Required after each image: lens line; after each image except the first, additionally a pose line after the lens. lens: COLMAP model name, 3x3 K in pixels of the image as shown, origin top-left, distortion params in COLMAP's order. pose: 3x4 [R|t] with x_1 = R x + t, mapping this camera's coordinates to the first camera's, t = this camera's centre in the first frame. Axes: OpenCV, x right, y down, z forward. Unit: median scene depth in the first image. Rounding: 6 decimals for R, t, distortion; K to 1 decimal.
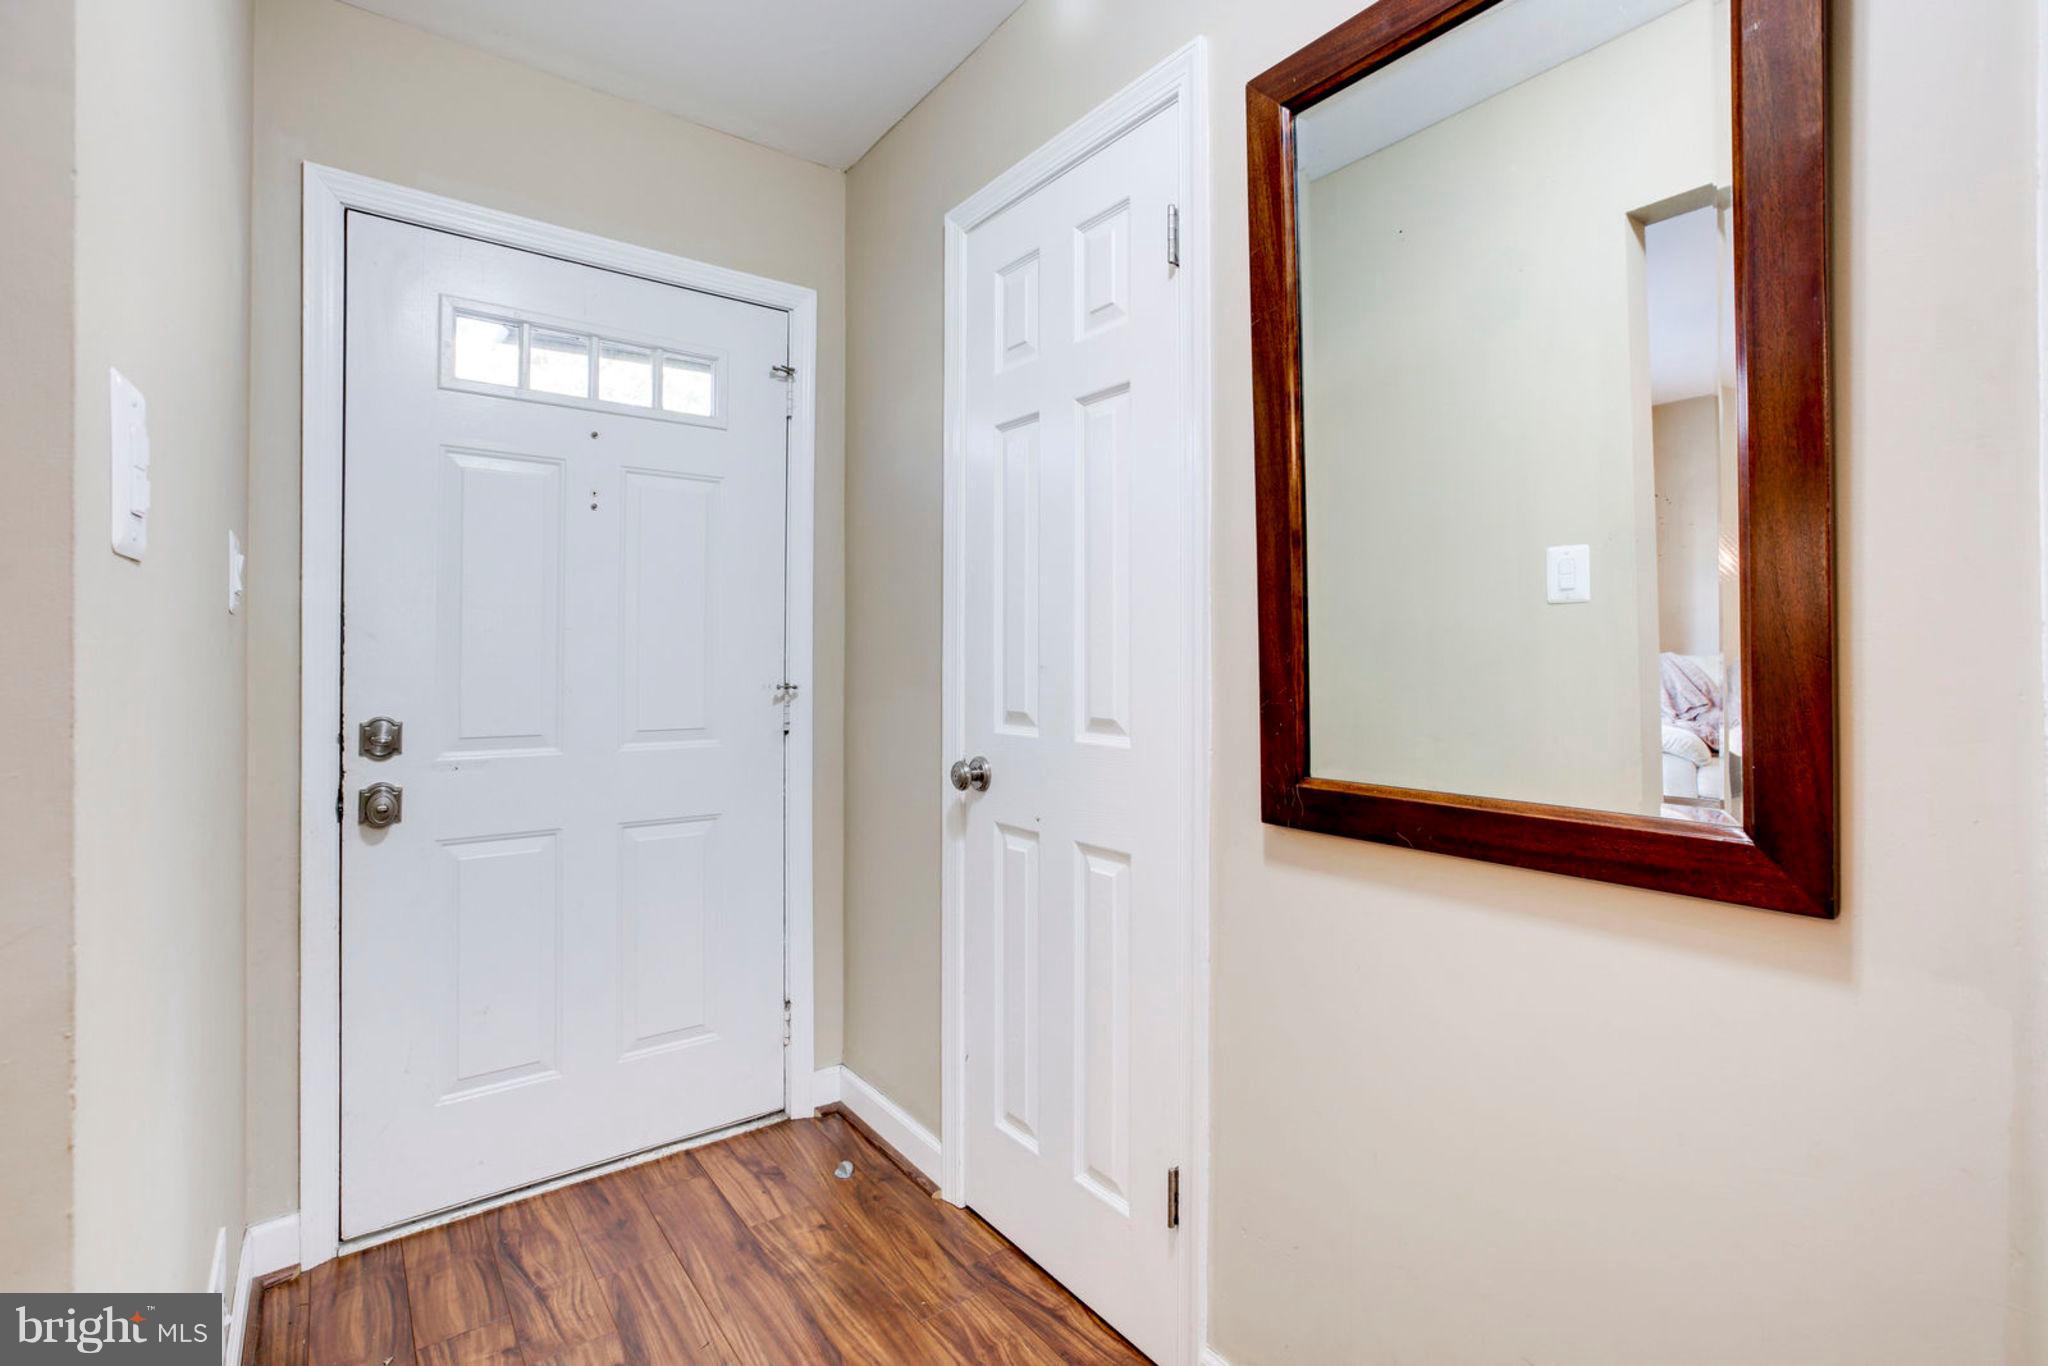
lens RADIAL K [[928.4, 0, 1022.2], [0, 928.4, 662.9], [0, 0, 1]] dist [-0.040000, 0.014790]
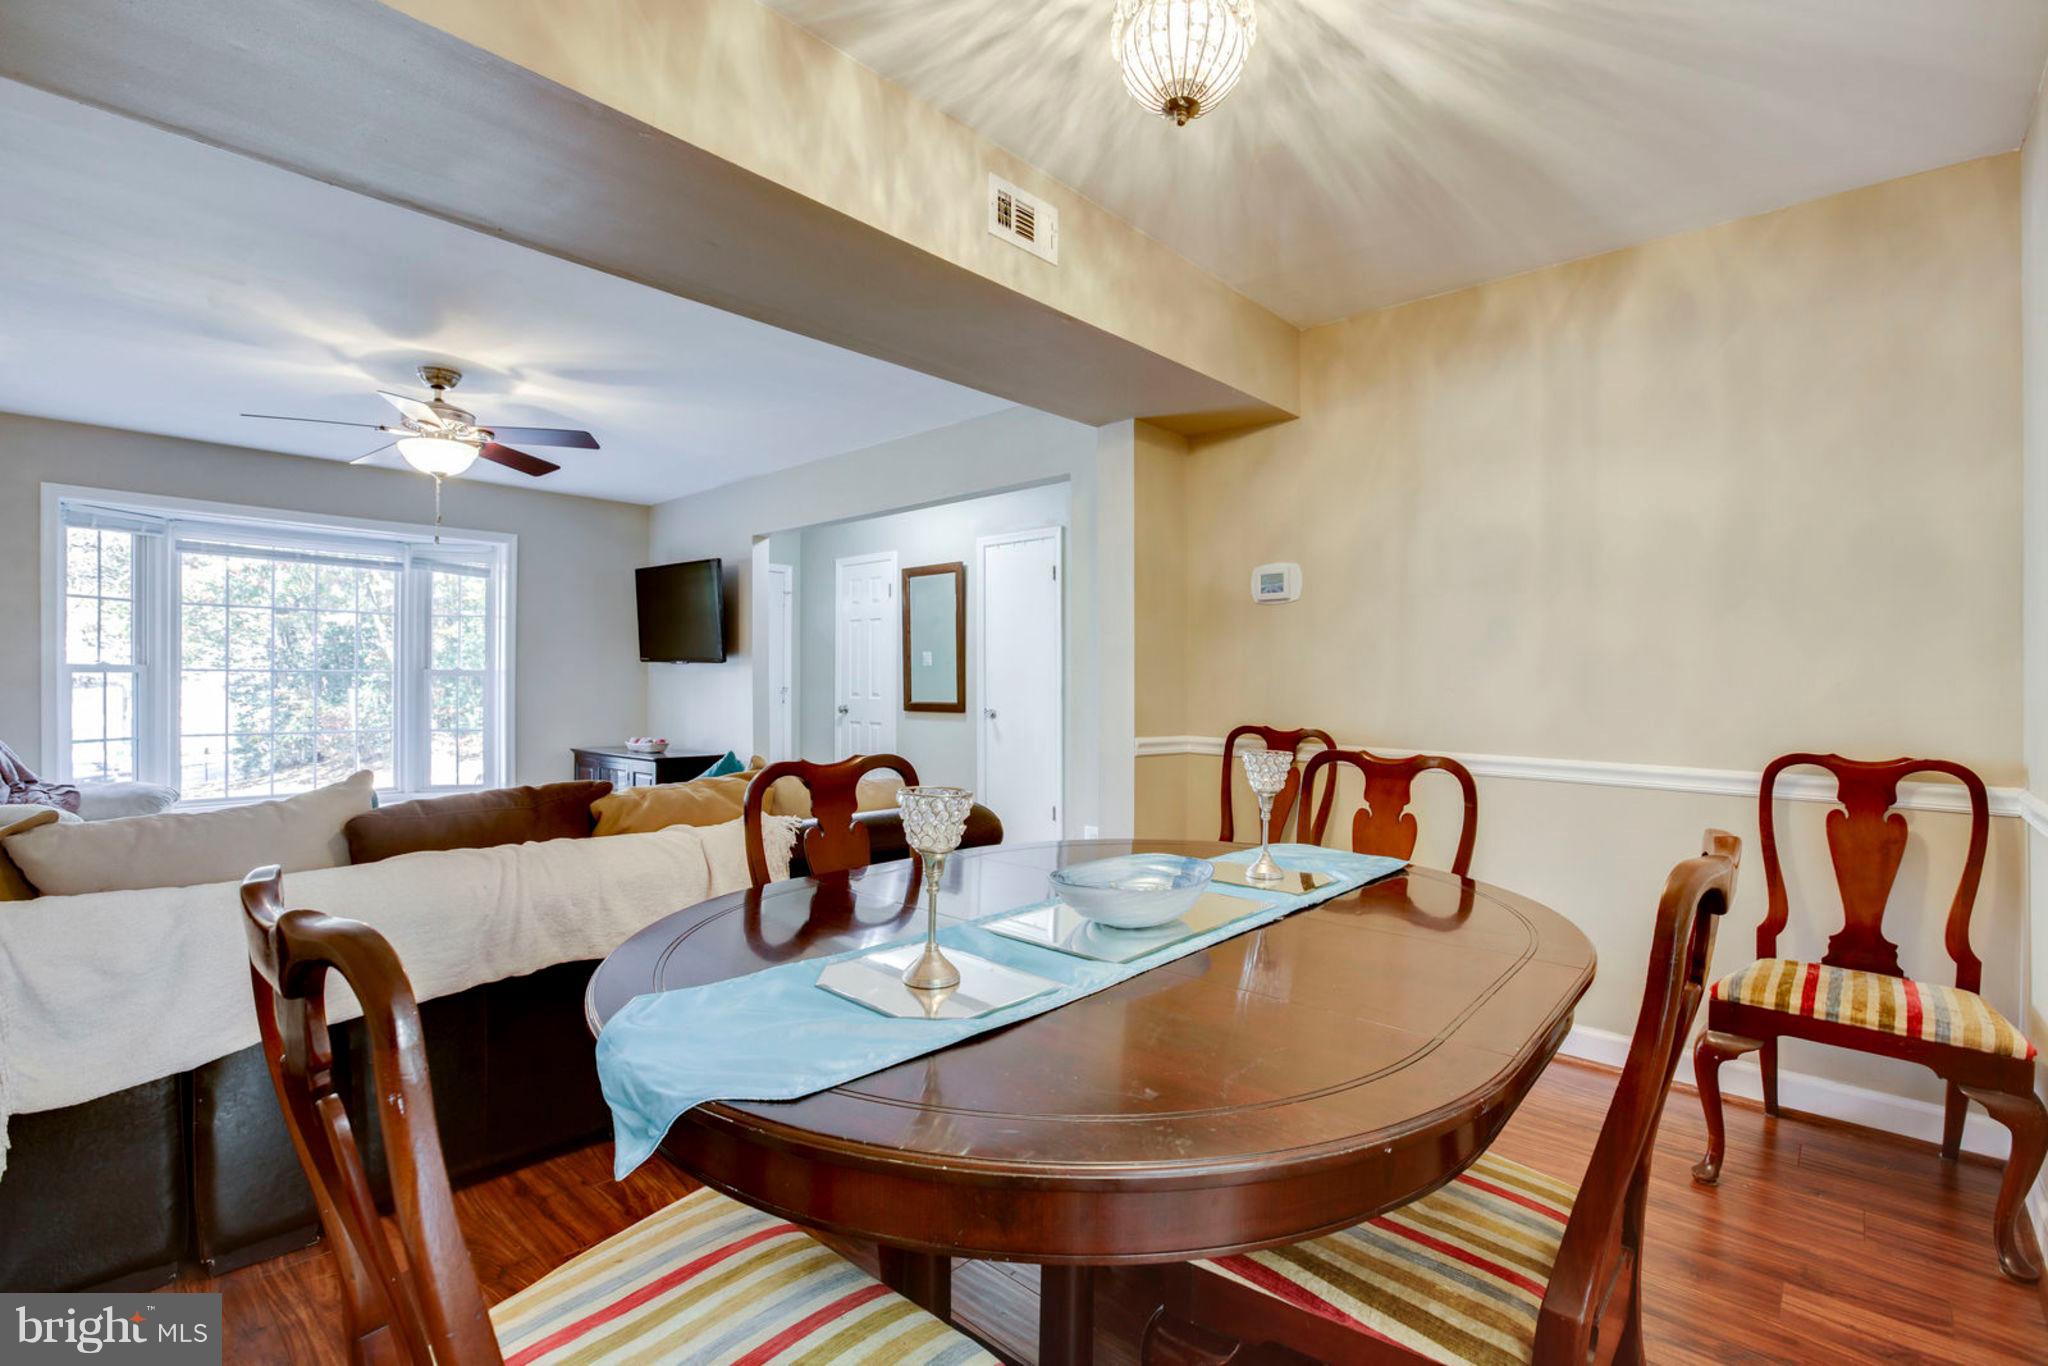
lens RADIAL K [[928.4, 0, 1009.8], [0, 928.4, 692.3], [0, 0, 1]] dist [-0.040000, 0.014790]
pose [[0.983089, 0.003001, 0.183104, -0.086446], [-0.003548, 0.999990, 0.002660, 0.039981], [-0.183094, -0.003264, 0.983090, -3.194829]]
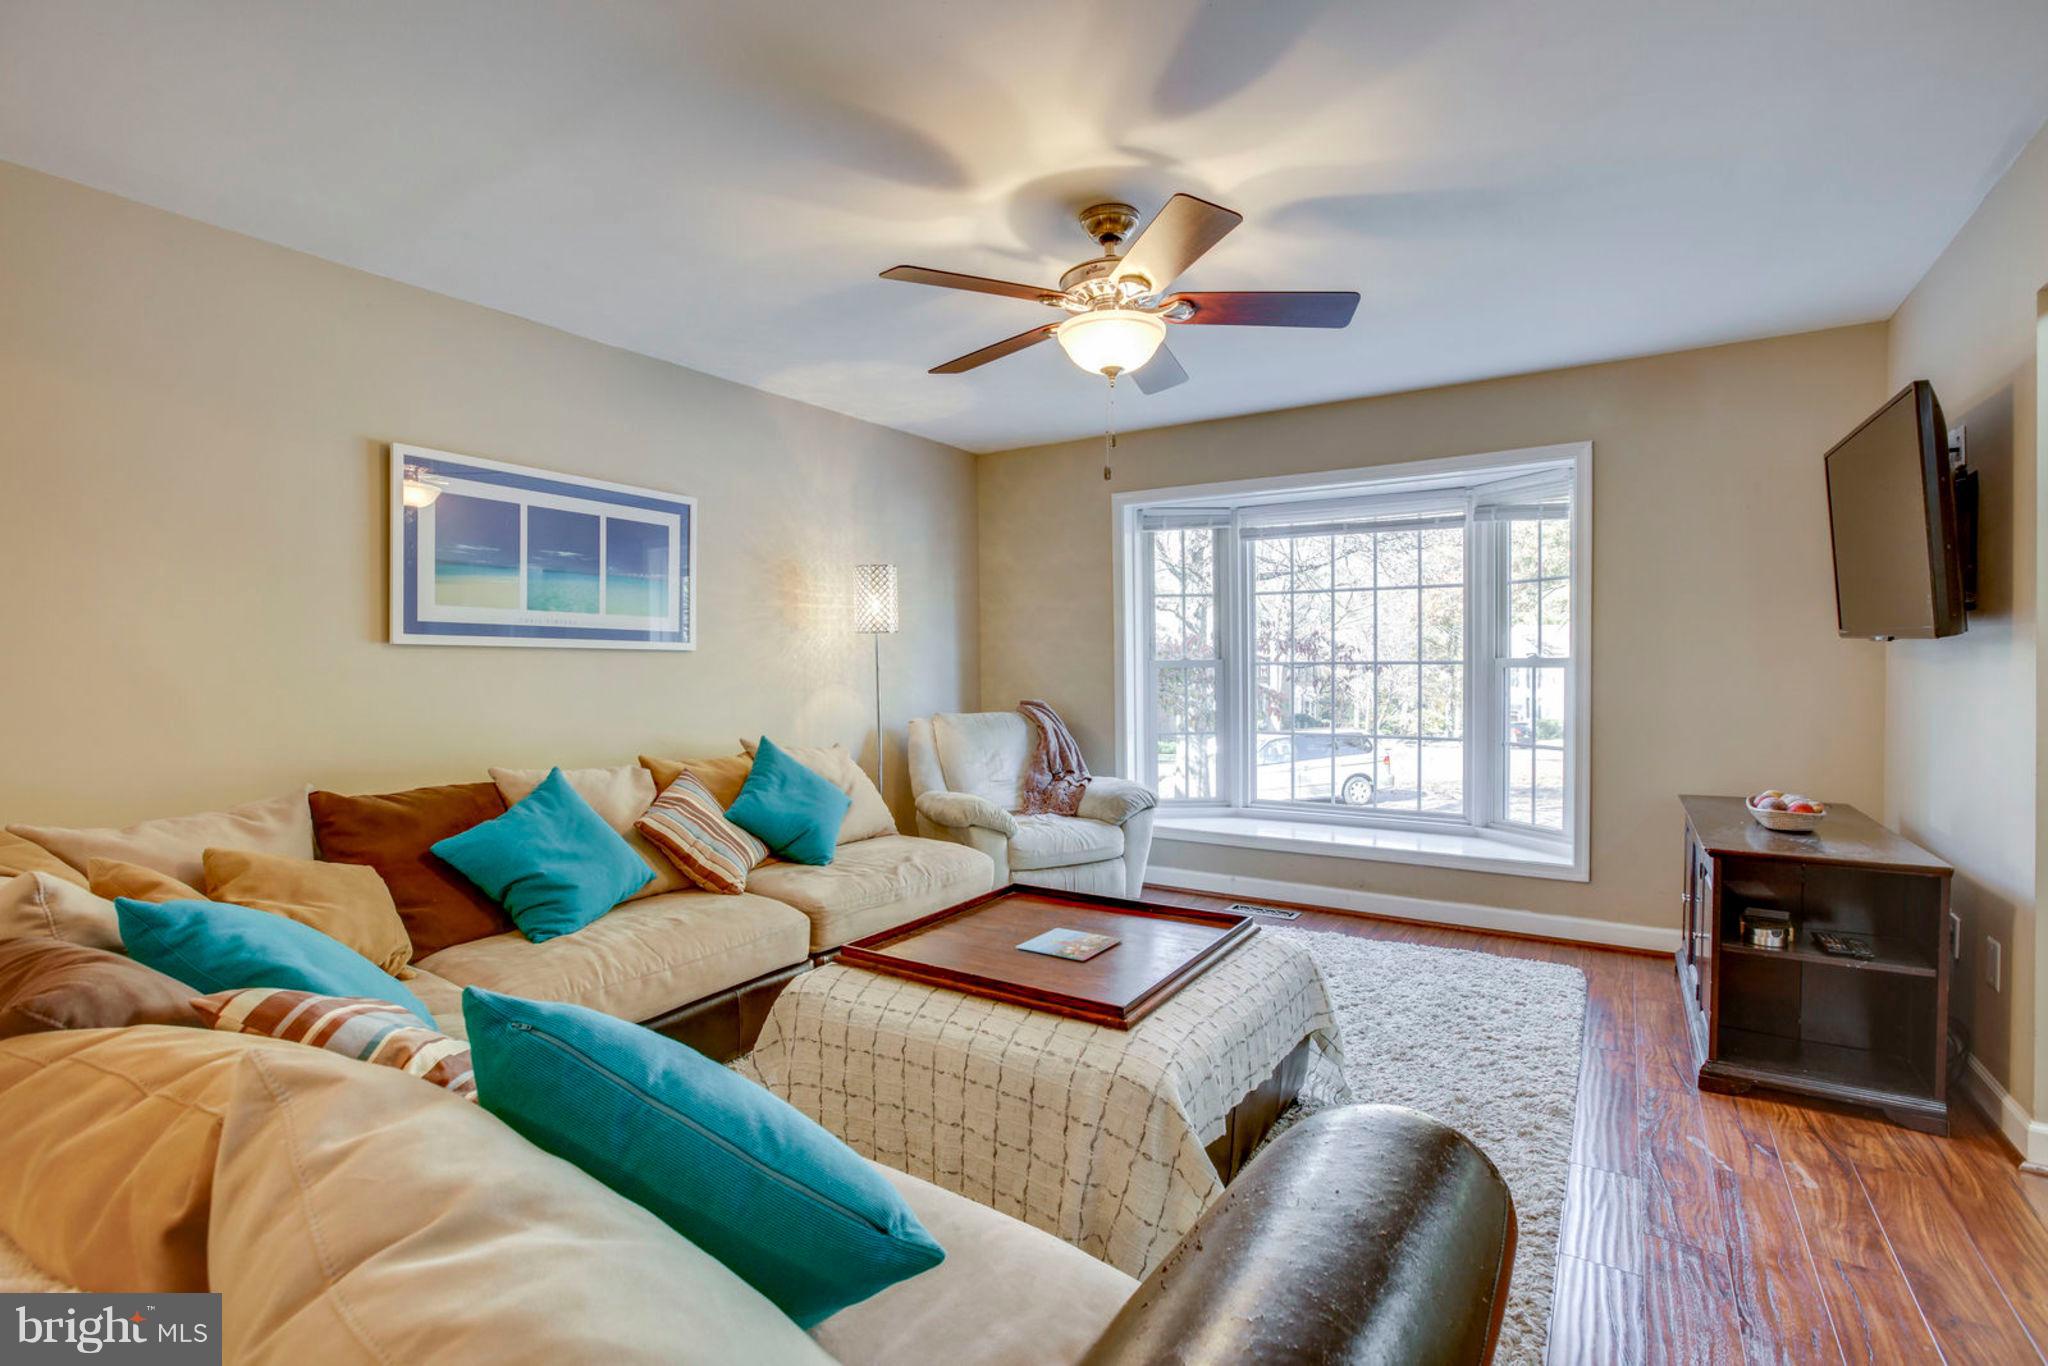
lens RADIAL K [[928.4, 0, 1029.1], [0, 928.4, 690.0], [0, 0, 1]] dist [-0.040000, 0.014790]
pose [[0.350514, 0.025695, -0.936205, 0.280483], [0.001875, 0.999602, 0.028137, -0.018810], [0.936556, -0.011618, 0.350326, -1.422593]]
